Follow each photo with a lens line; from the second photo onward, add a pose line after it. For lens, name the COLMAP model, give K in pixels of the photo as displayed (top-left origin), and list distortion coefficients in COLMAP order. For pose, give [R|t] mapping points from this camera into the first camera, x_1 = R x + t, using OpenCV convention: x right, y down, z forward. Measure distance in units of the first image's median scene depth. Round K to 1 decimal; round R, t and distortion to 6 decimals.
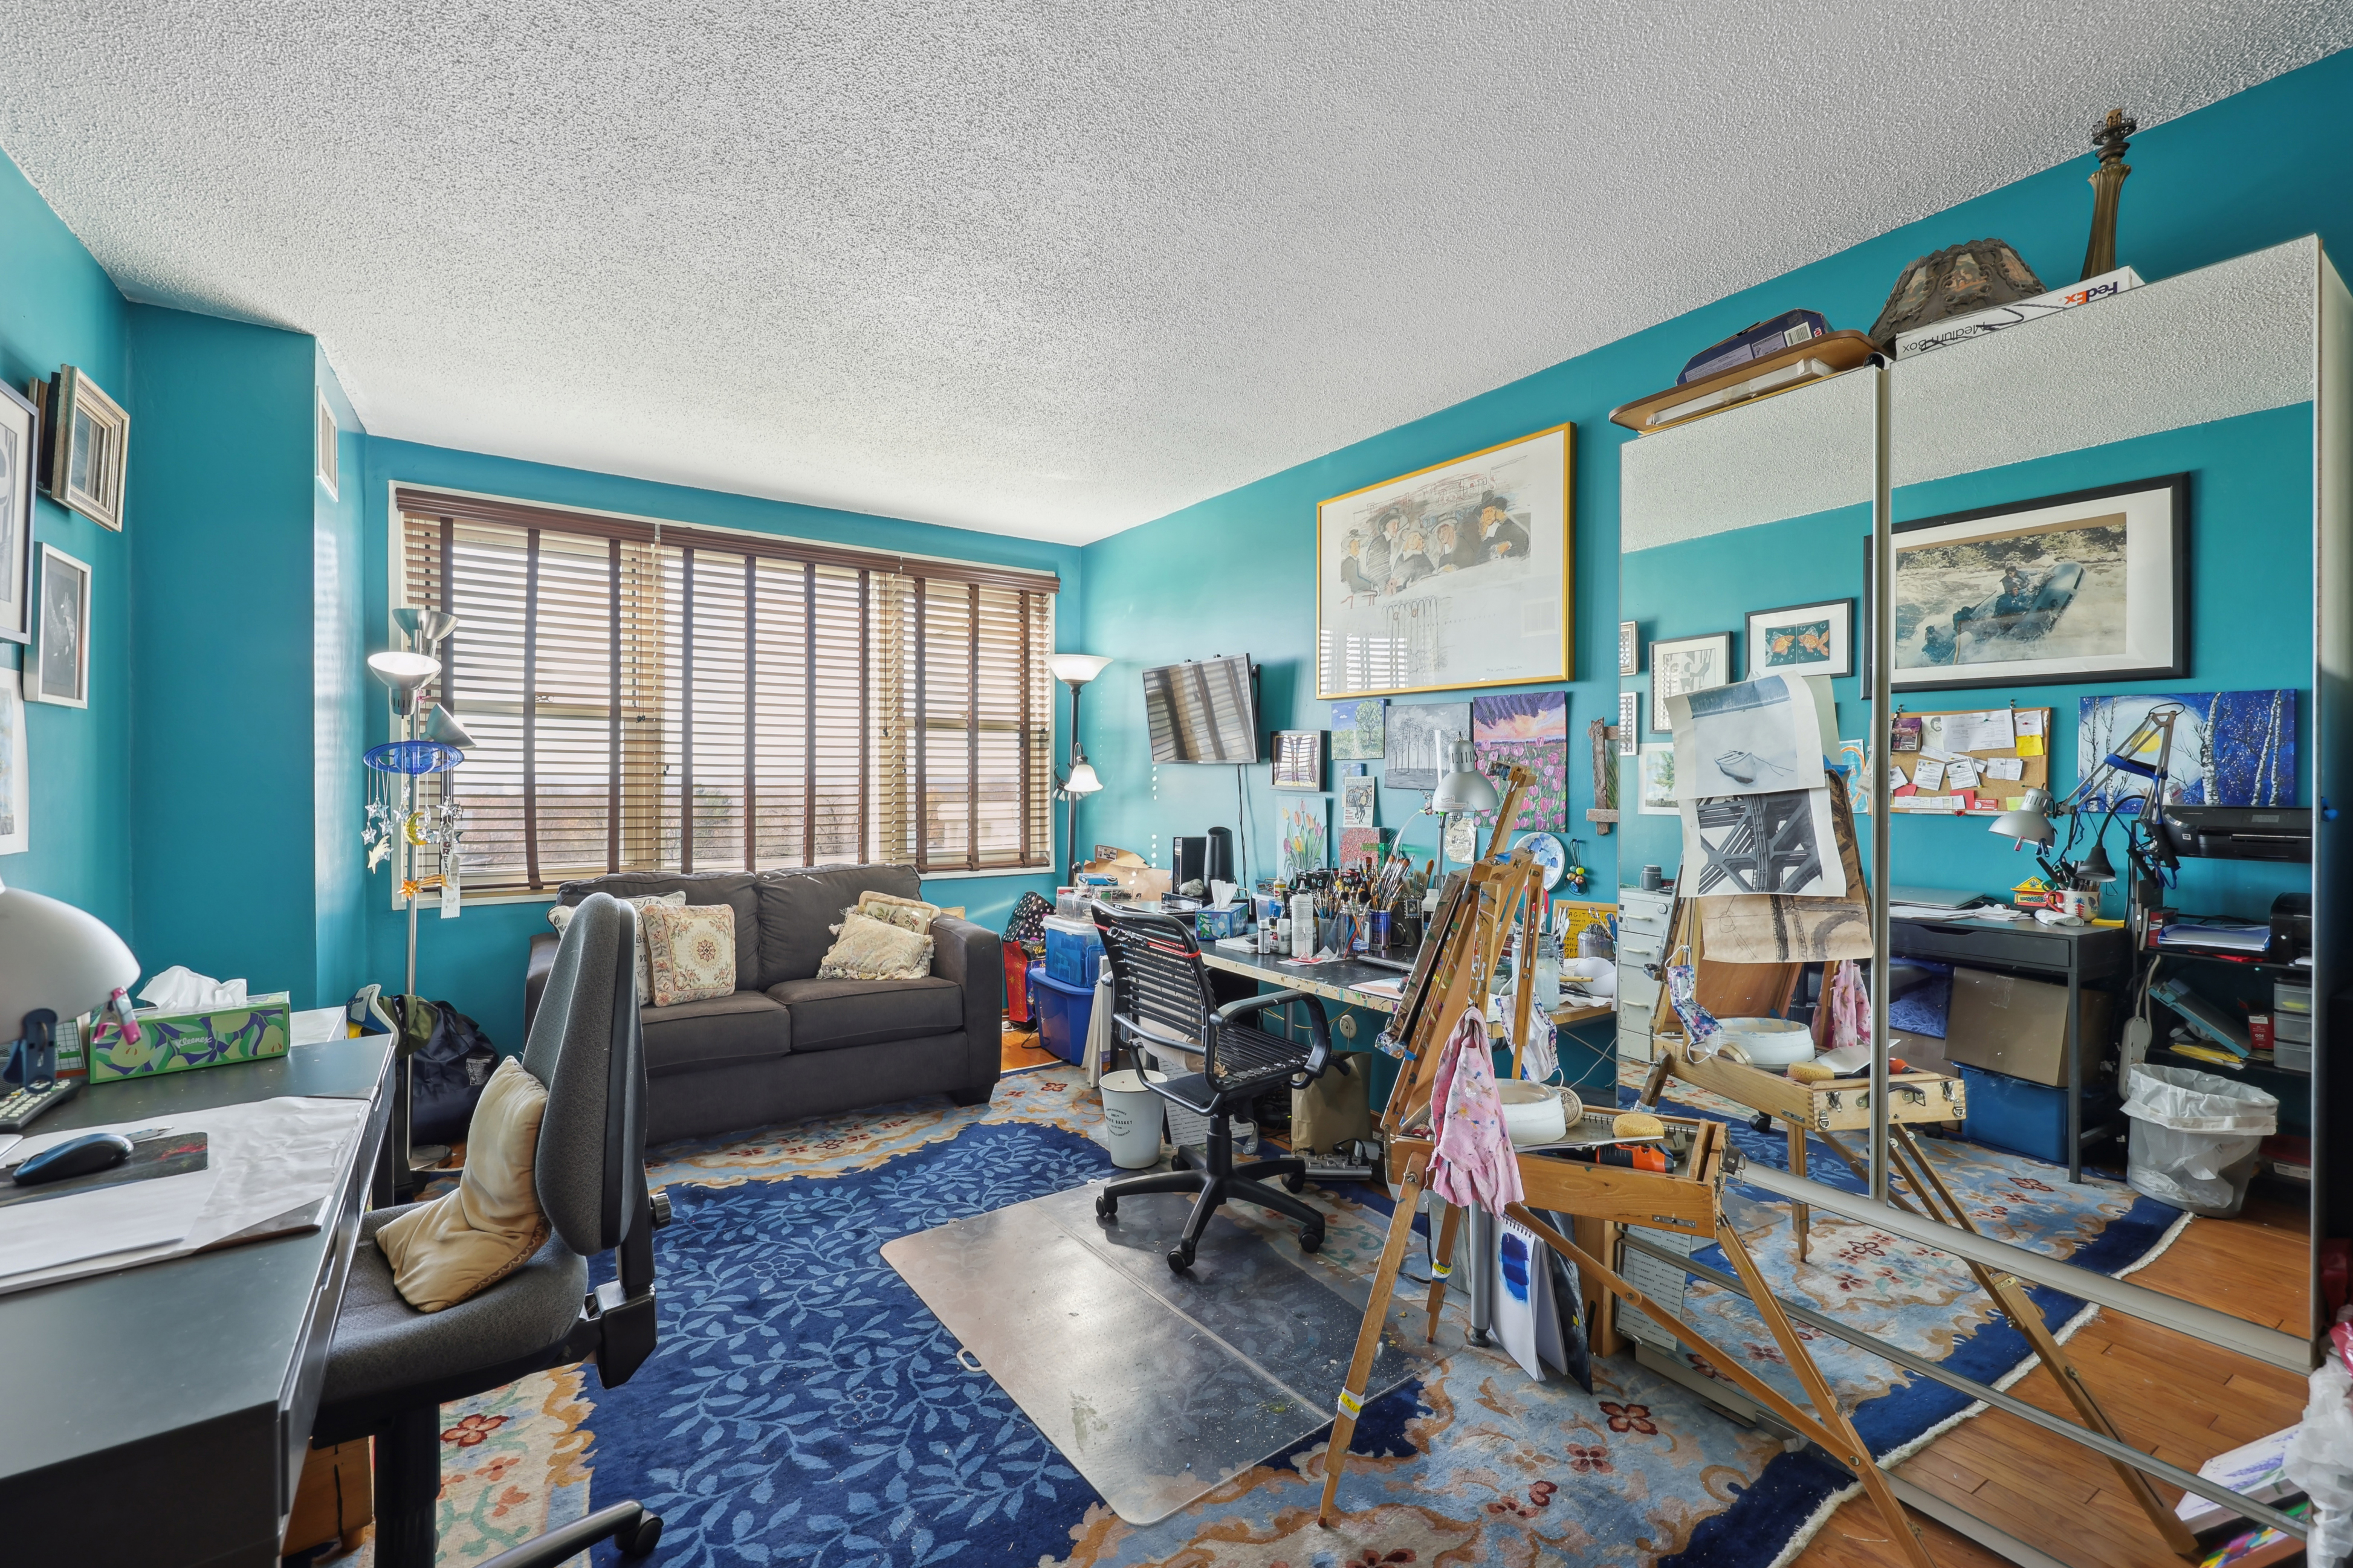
lens RADIAL K [[971.9, 0, 1162.7], [0, 971.9, 781.5], [0, 0, 1]] dist [0.002355, 0.000313]
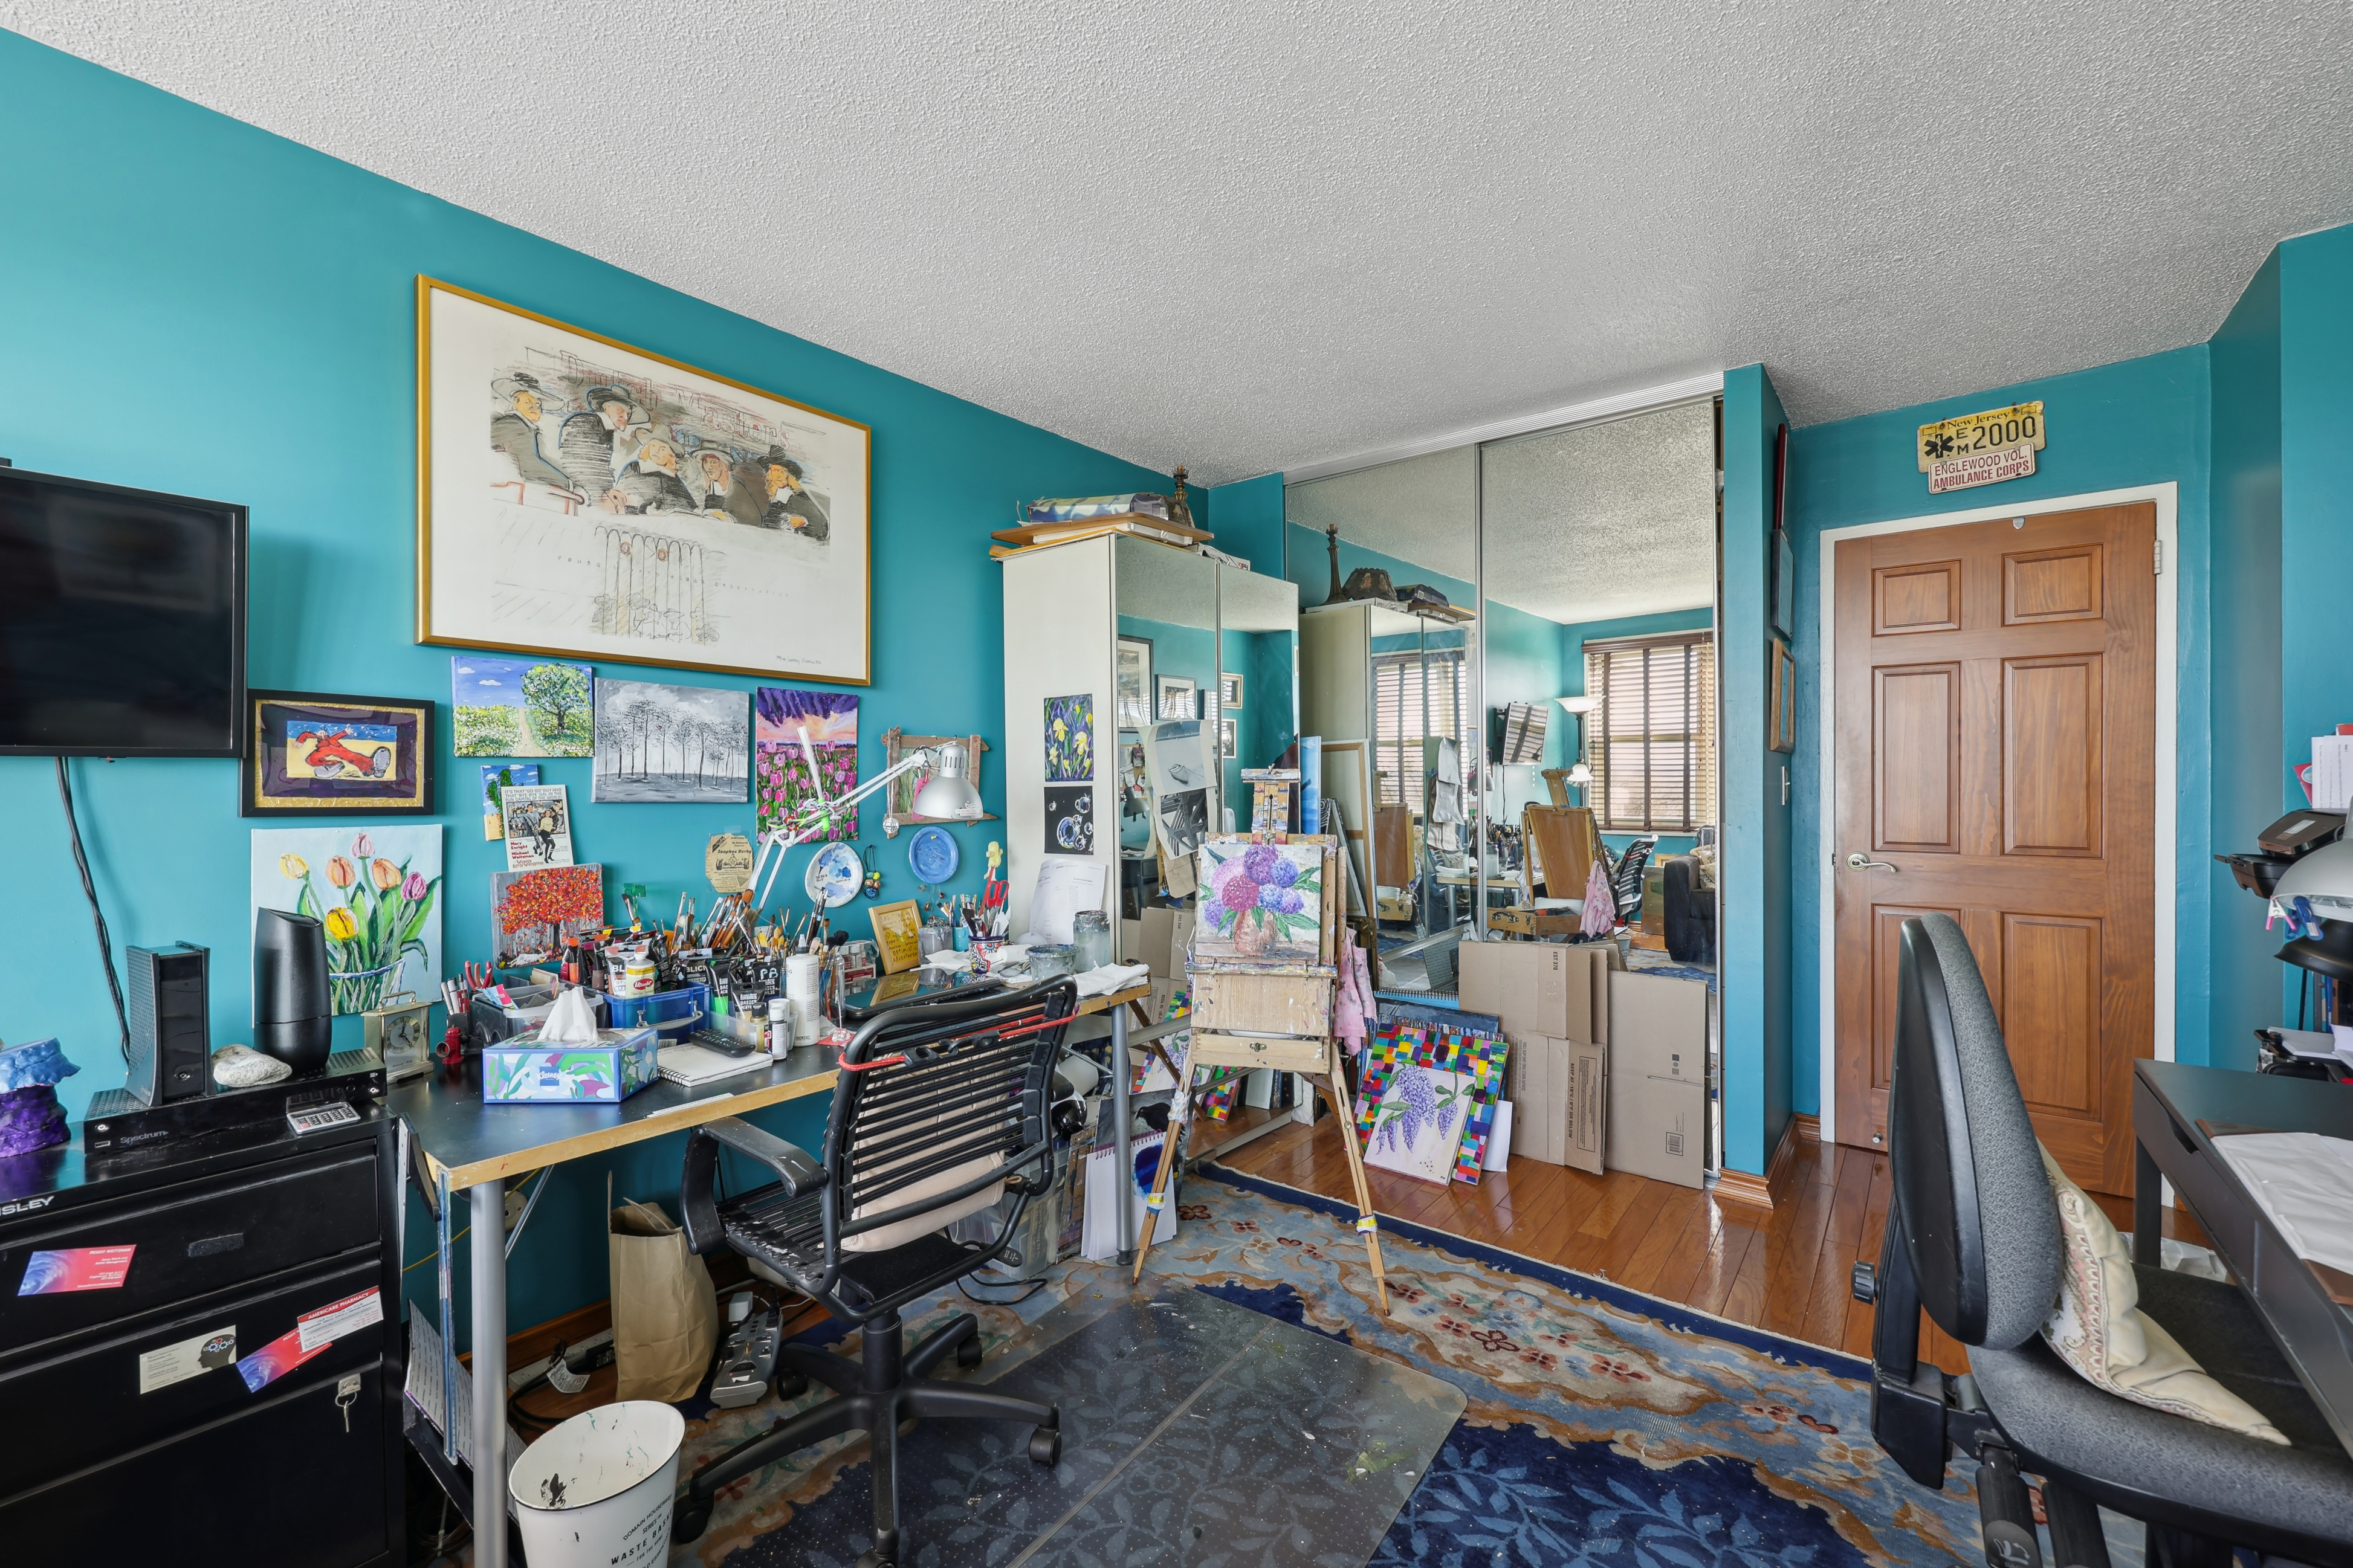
lens RADIAL K [[971.9, 0, 1176.1], [0, 971.9, 790.4], [0, 0, 1]] dist [0.002355, 0.000313]
pose [[-0.305525, -0.013705, 0.952085, -0.582363], [0.008668, 0.999815, 0.017174, -0.010327], [-0.952144, 0.013500, -0.305350, 0.932083]]
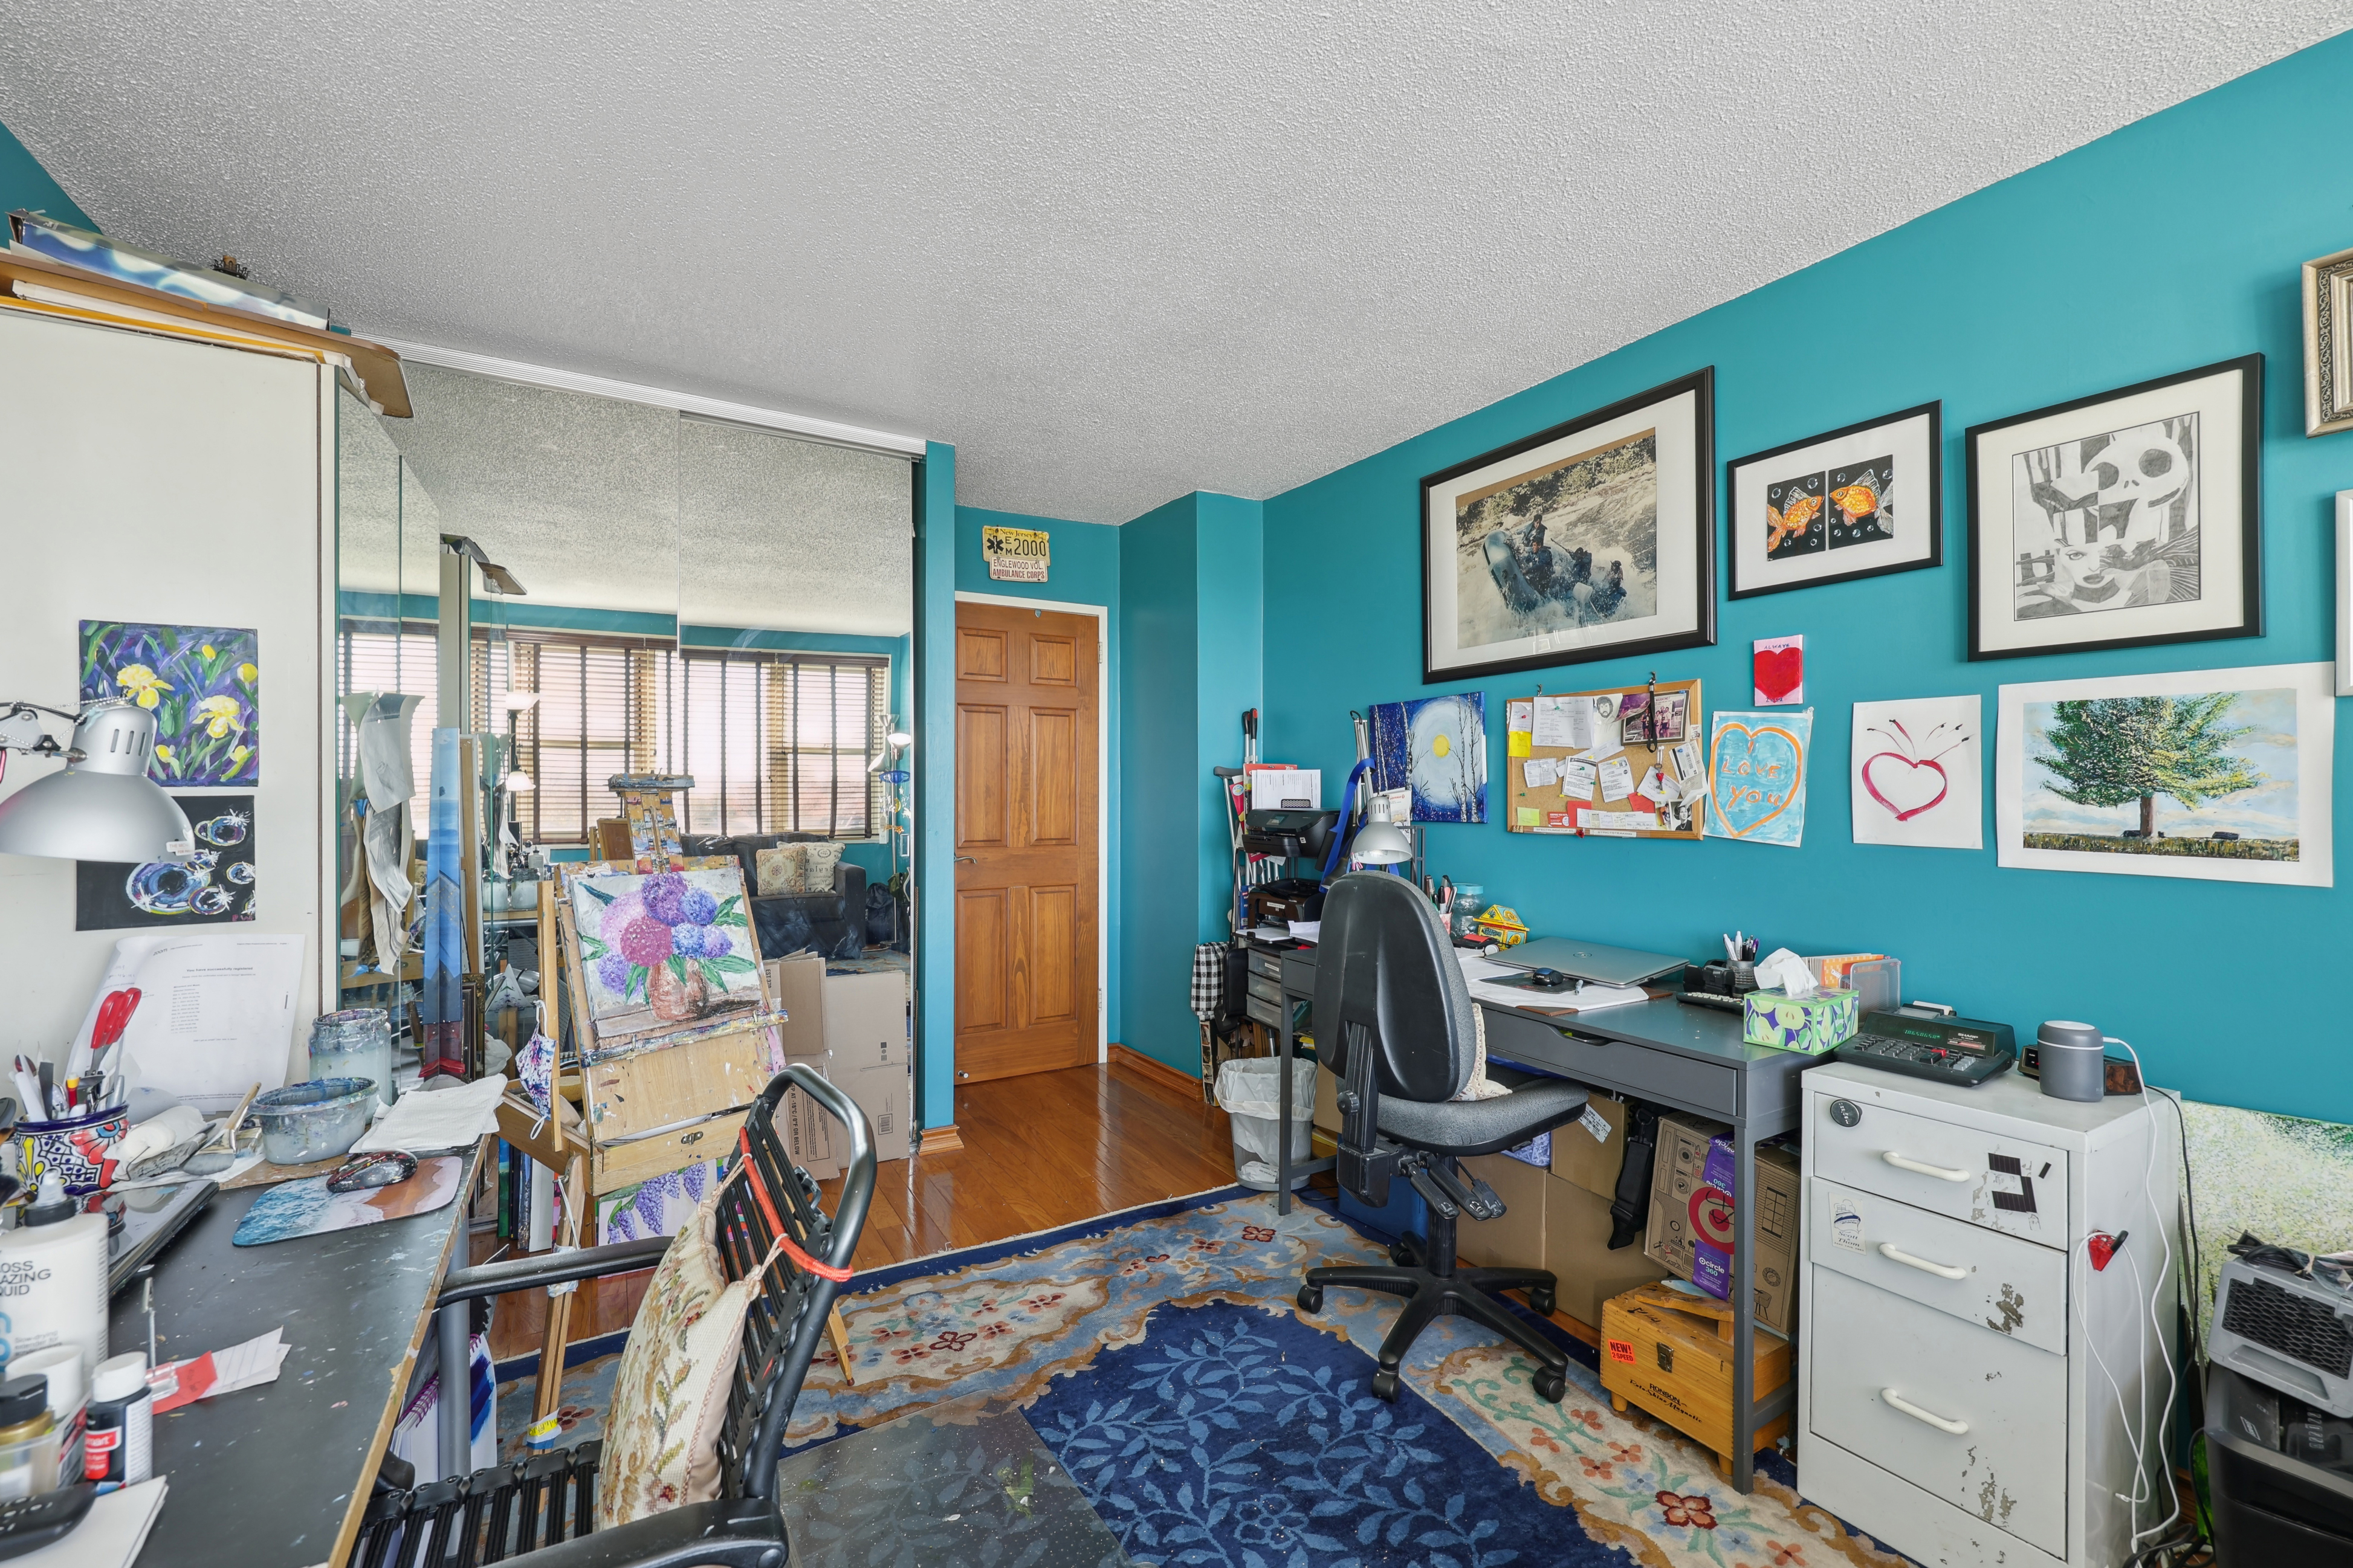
lens RADIAL K [[971.9, 0, 1189.8], [0, 971.9, 776.9], [0, 0, 1]] dist [0.002355, 0.000313]
pose [[-0.998338, -0.010555, 0.056656, -0.184419], [-0.010992, 0.999912, -0.007393, -0.010846], [-0.056573, -0.008003, -0.998366, 1.224046]]
